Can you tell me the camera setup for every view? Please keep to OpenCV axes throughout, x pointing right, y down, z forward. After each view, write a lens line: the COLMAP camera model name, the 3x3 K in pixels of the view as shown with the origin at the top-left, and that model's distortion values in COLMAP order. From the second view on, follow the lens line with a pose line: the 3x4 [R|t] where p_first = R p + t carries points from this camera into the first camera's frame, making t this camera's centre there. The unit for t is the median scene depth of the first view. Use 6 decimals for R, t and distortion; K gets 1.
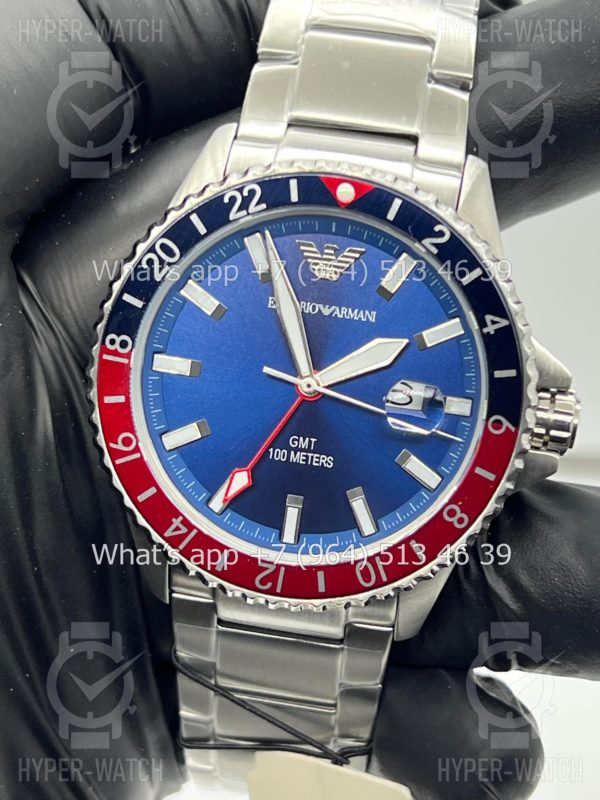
lens RADIAL K [[1811.0, 0, 300.0], [0, 1811.0, 400.0], [0, 0, 1]] dist [0.204048, 0.248347]
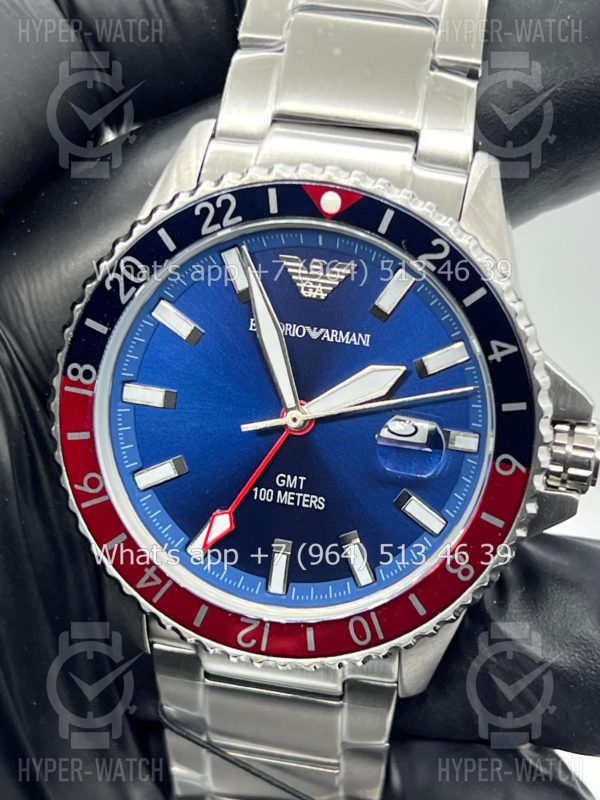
lens RADIAL K [[1811.0, 0, 300.0], [0, 1811.0, 400.0], [0, 0, 1]] dist [0.204048, 0.248347]
pose [[0.997471, -0.008579, -0.070549, 0.070051], [0.012187, 0.998631, 0.050865, -0.062360], [0.070016, -0.051596, 0.996211, 0.115348]]
